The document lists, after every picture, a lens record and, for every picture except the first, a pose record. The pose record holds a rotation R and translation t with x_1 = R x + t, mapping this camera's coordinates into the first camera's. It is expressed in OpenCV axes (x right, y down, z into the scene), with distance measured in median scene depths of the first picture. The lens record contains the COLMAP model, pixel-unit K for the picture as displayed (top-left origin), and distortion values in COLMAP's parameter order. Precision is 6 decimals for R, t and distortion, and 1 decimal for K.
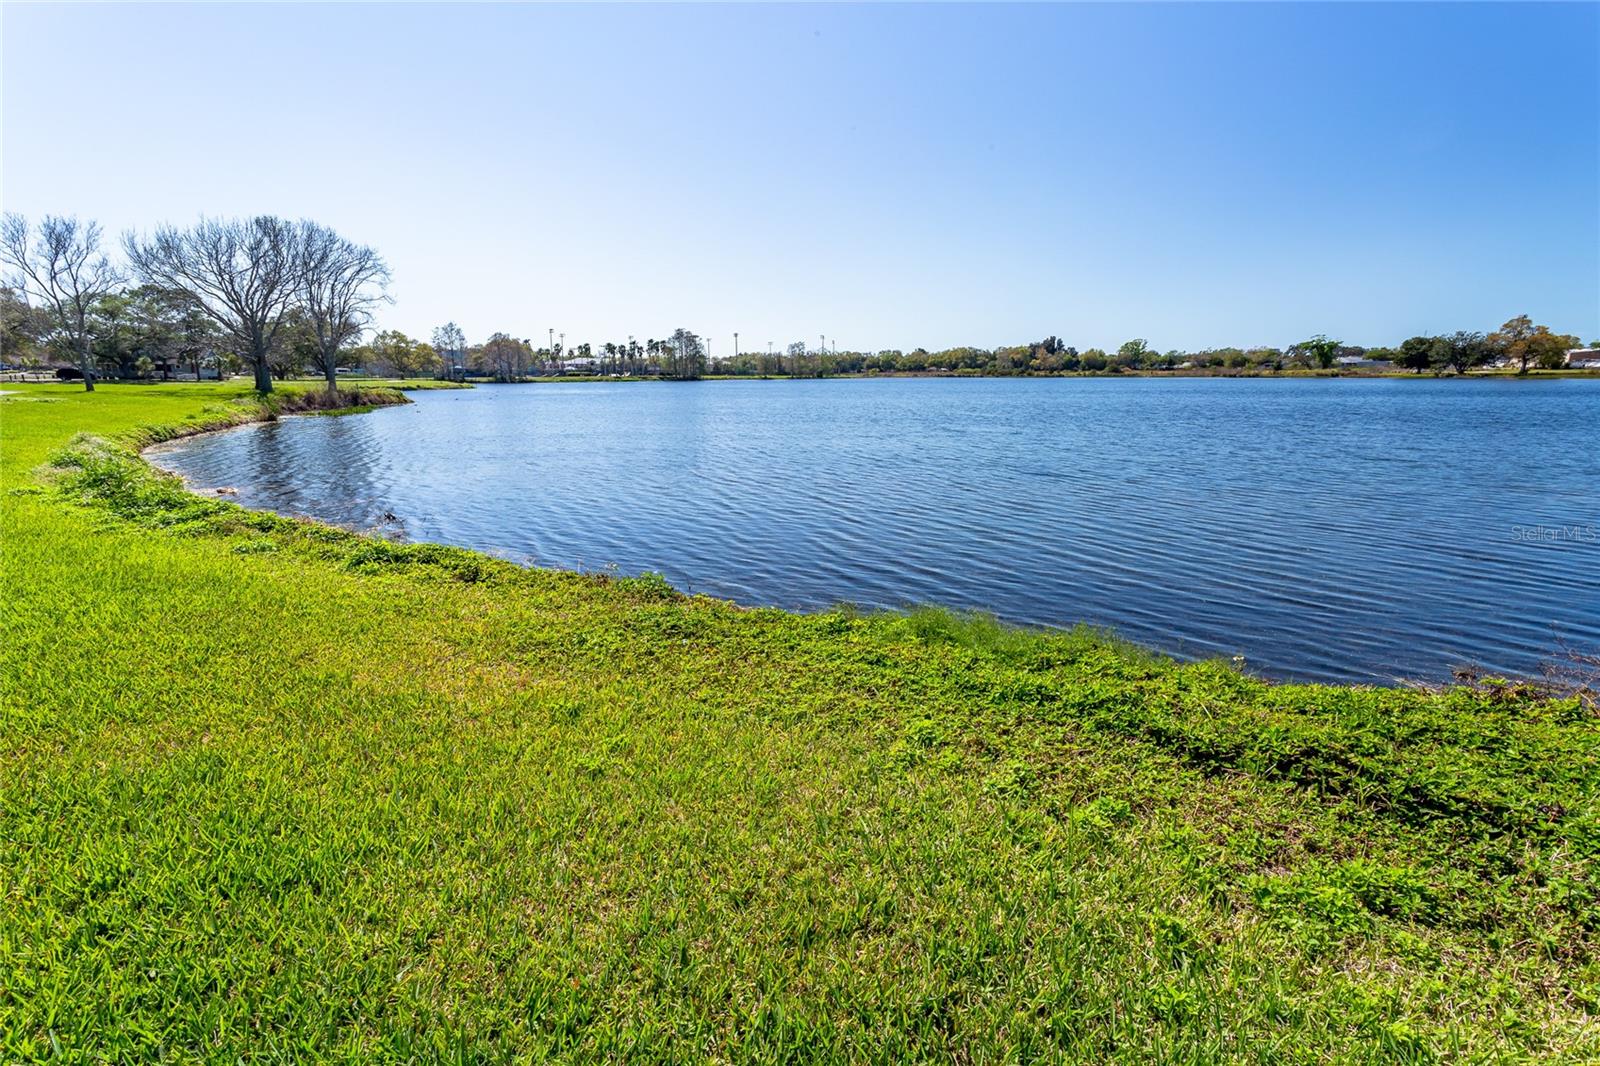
lens RADIAL K [[777.2, 0, 801.0], [0, 777.2, 535.5], [0, 0, 1]] dist [0.018230, 0.000710]
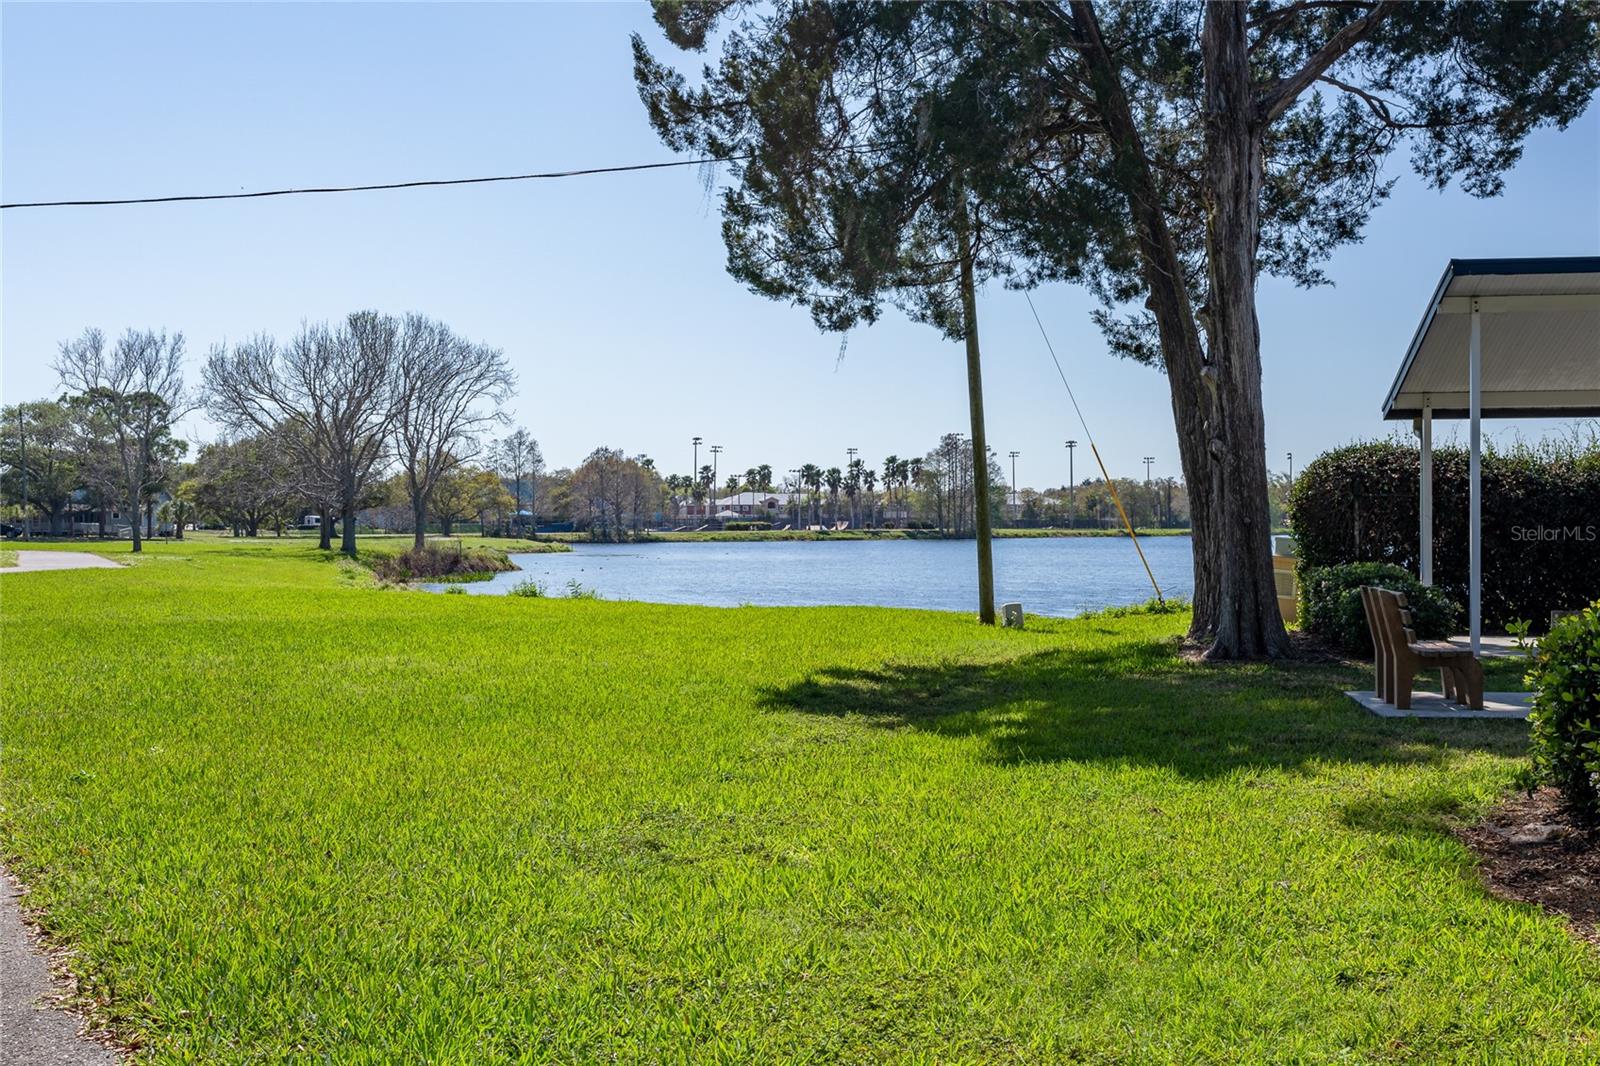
lens RADIAL K [[1844.4, 0, 800.0], [0, 1844.4, 532.5], [0, 0, 1]] dist [-0.003646, 0.000000]
pose [[0.972148, 0.002270, -0.234355, 0.023768], [-0.048886, 0.979922, -0.193295, 0.023142], [0.229211, 0.199369, 0.952740, -0.113441]]
